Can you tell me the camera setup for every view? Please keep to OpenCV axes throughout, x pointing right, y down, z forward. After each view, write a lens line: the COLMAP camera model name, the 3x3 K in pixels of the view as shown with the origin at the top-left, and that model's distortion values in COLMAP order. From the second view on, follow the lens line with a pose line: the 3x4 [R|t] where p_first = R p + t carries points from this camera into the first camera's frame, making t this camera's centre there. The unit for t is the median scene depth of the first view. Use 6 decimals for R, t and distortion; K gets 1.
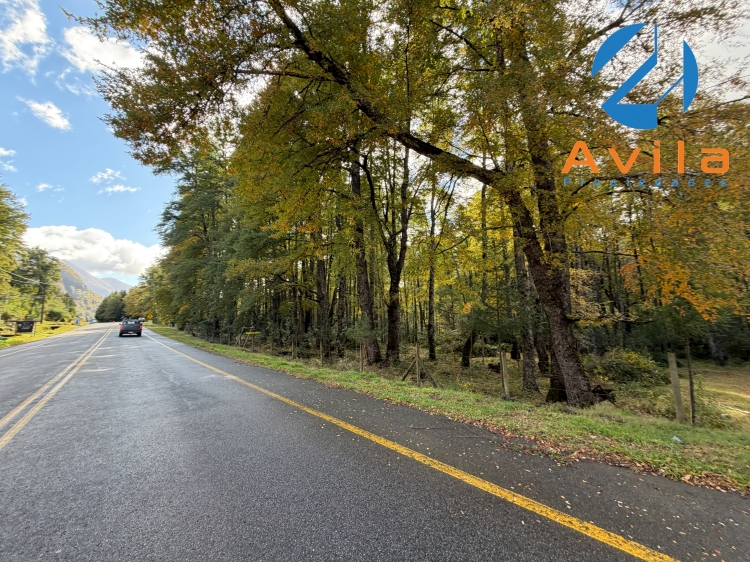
lens RADIAL K [[295.8, 0, 363.6], [0, 295.8, 275.5], [0, 0, 1]] dist [-0.000691, -0.000028]
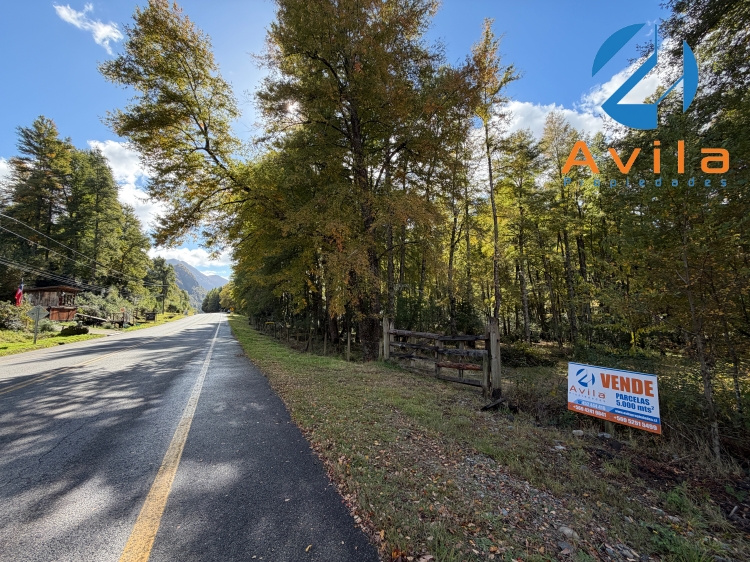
lens RADIAL K [[295.8, 0, 374.0], [0, 295.8, 283.0], [0, 0, 1]] dist [-0.000691, -0.000028]
pose [[0.975587, -0.008885, -0.219434, 0.164450], [0.019596, 0.998717, 0.046685, -0.026184], [0.218738, -0.049845, 0.974510, -0.121252]]
